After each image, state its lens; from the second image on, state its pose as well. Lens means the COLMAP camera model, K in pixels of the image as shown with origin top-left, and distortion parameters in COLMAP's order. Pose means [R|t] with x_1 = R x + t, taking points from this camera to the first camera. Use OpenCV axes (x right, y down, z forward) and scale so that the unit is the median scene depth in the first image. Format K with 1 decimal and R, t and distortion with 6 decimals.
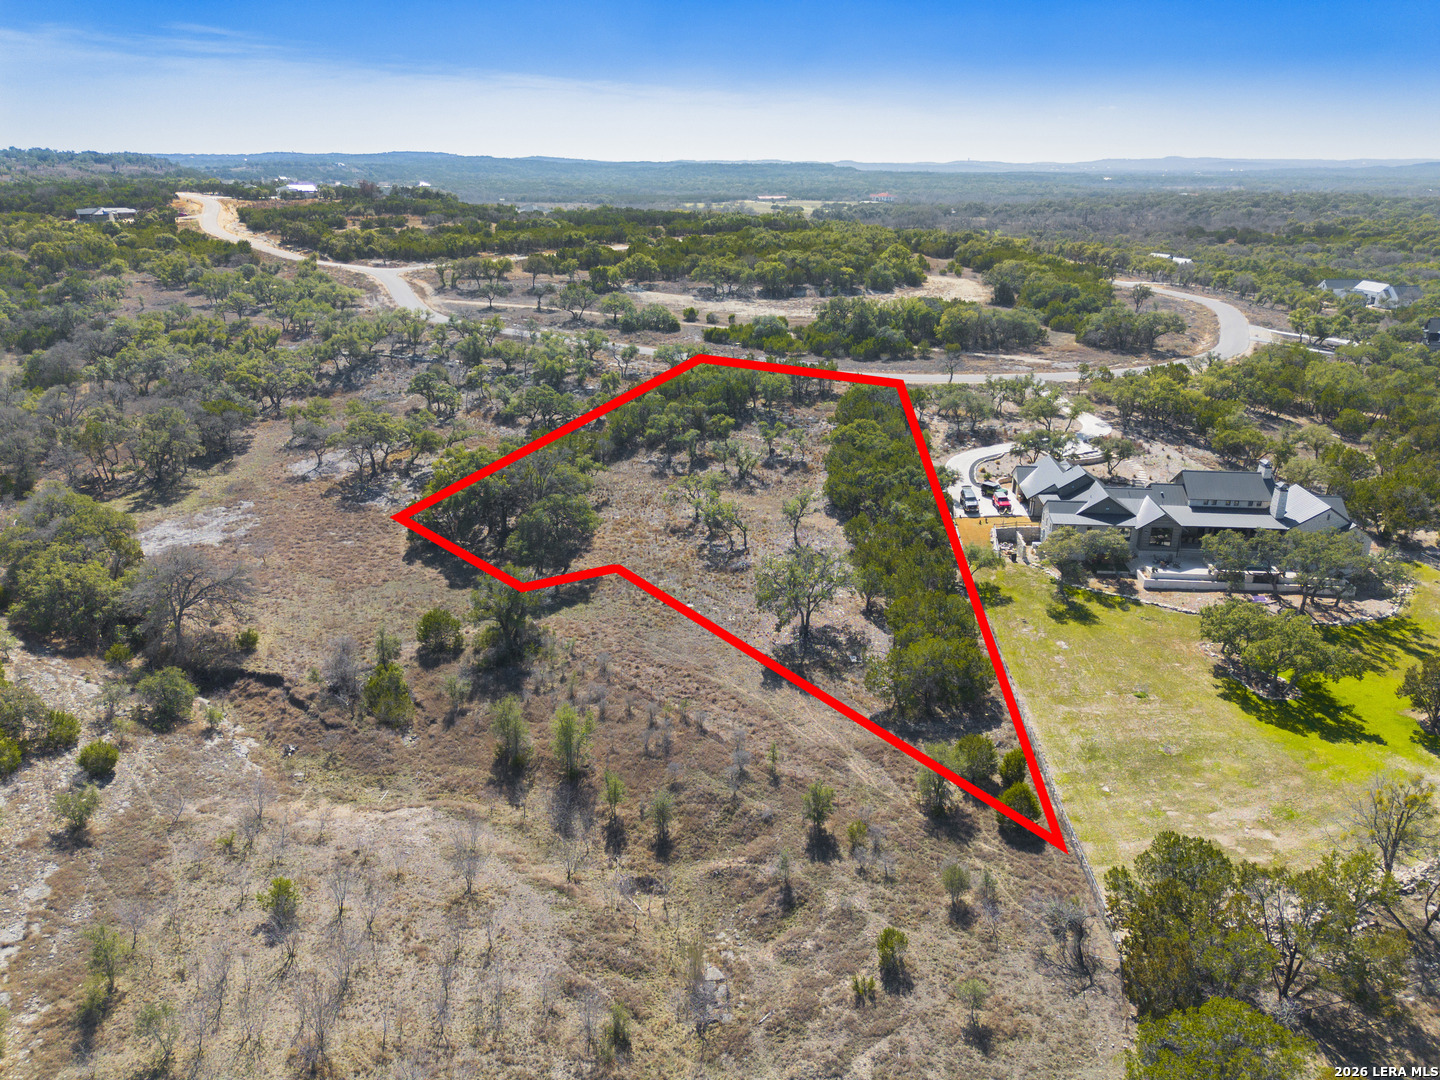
lens RADIAL K [[1020.3, 0, 718.0], [0, 1020.3, 547.8], [0, 0, 1]] dist [0.057019, -0.050134]
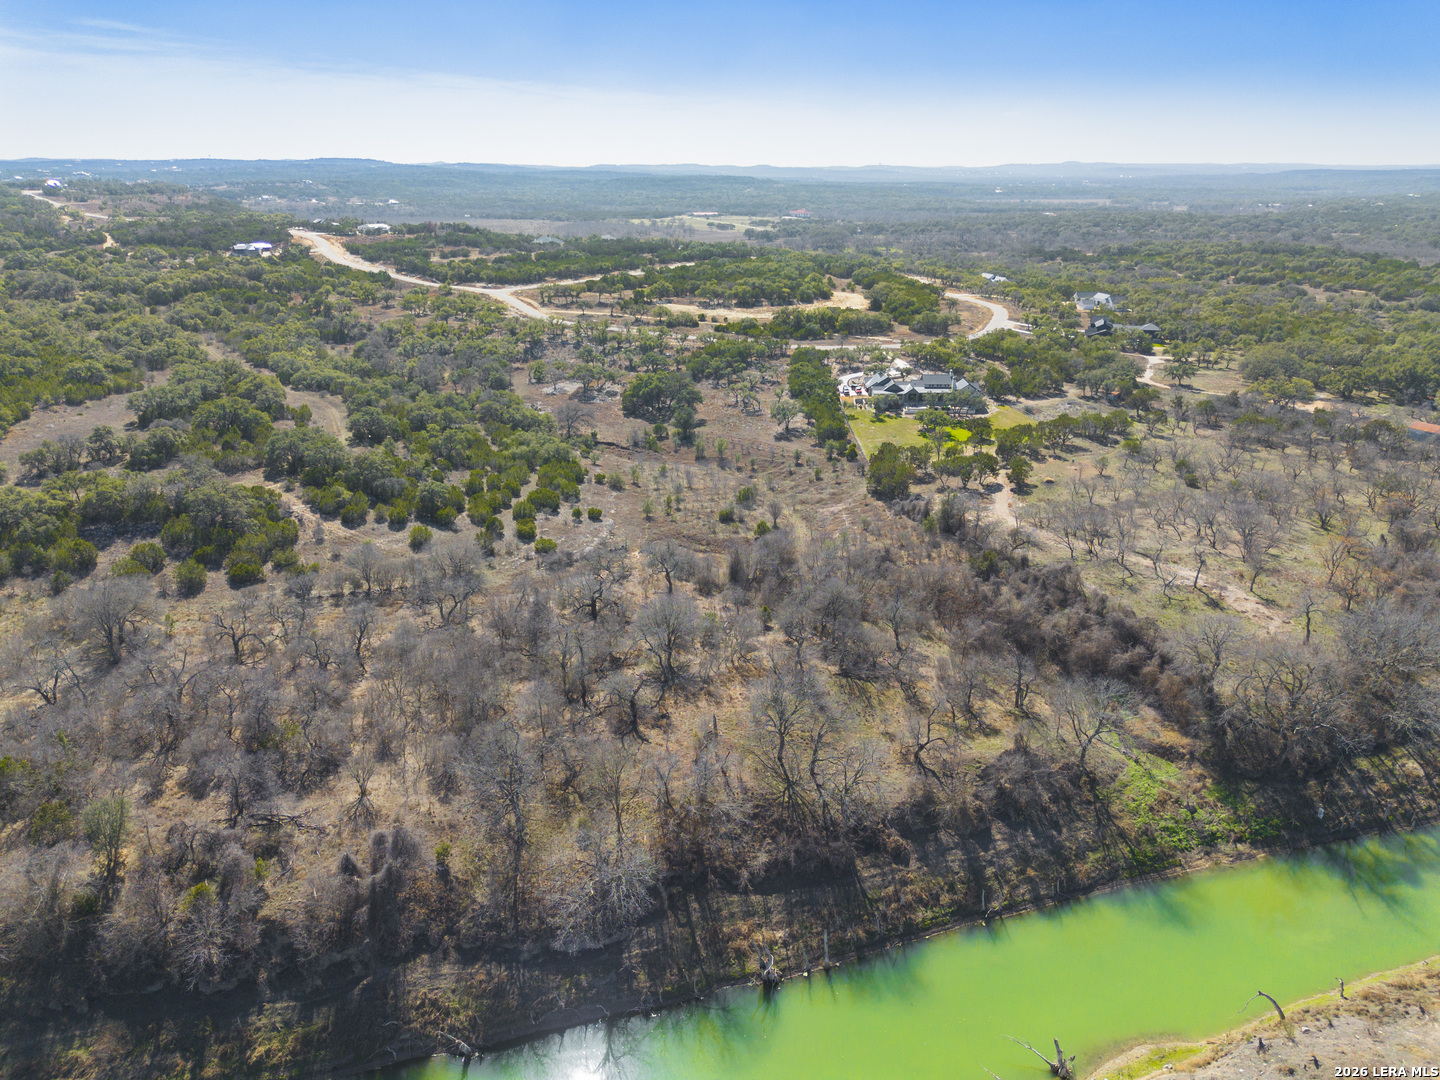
lens RADIAL K [[1012.6, 0, 719.3], [0, 1012.6, 553.3], [0, 0, 1]] dist [0.057971, -0.048396]
pose [[0.997019, -0.026316, 0.072530, -0.187510], [0.025860, 0.999640, 0.007213, 0.238023], [-0.072694, -0.005316, 0.997340, -1.071000]]
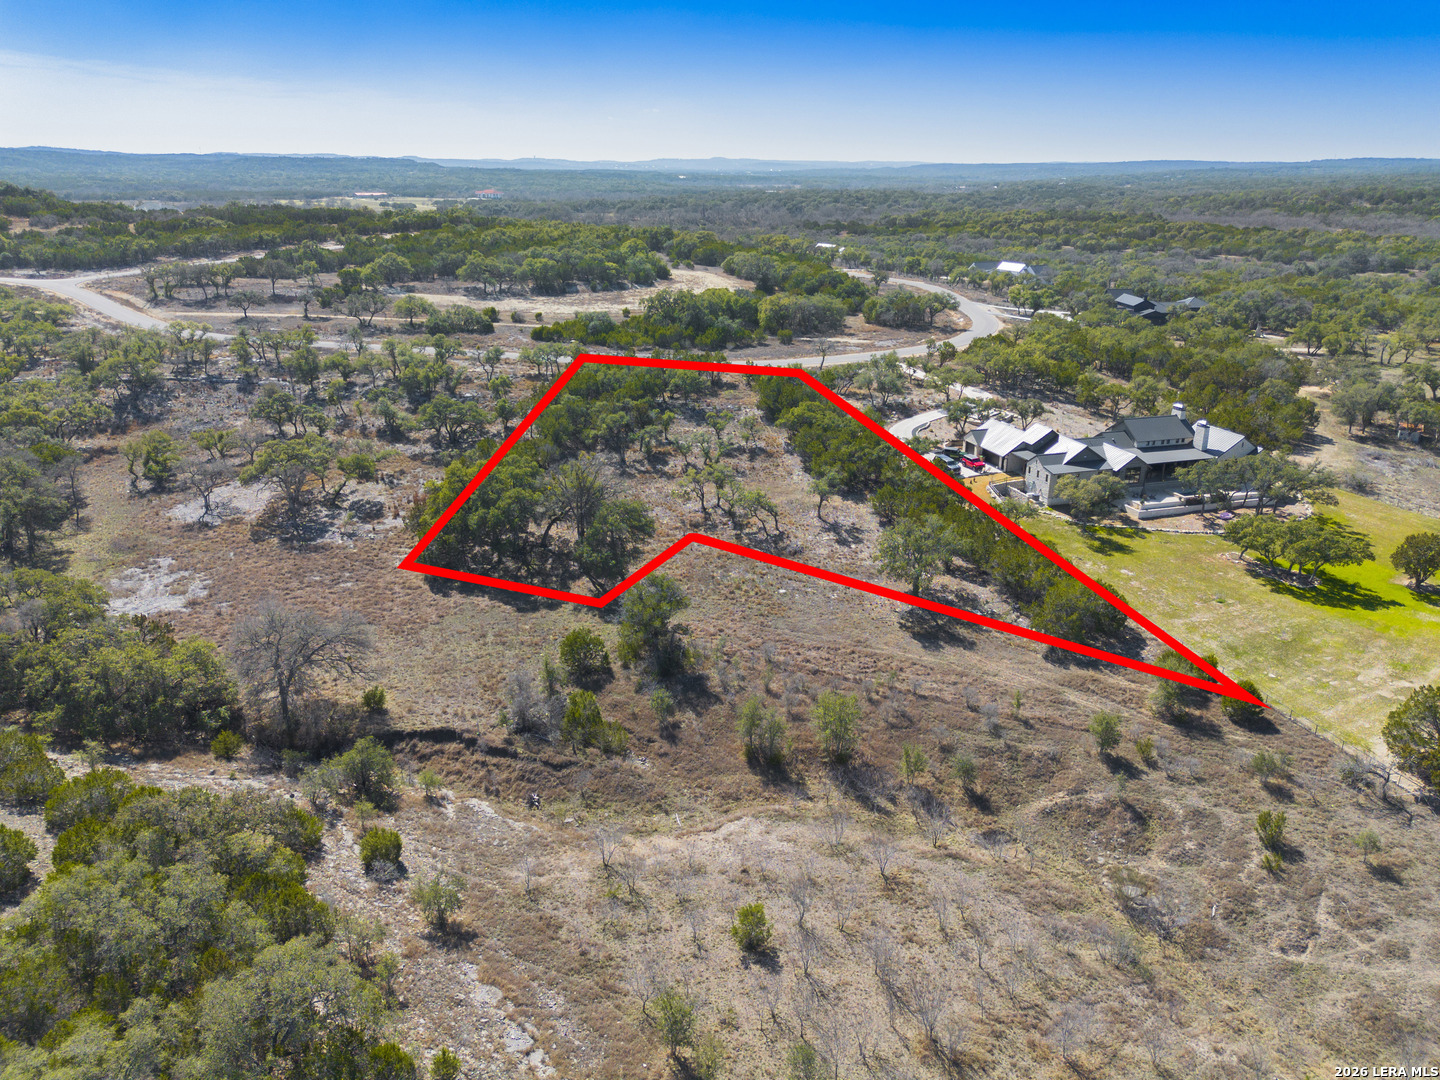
lens RADIAL K [[1020.3, 0, 718.0], [0, 1020.3, 547.8], [0, 0, 1]] dist [0.057019, -0.050134]
pose [[0.923619, -0.131345, 0.360105, -0.281651], [0.130403, 0.991093, 0.027025, -0.013844], [-0.360447, 0.021998, 0.932520, 0.044612]]
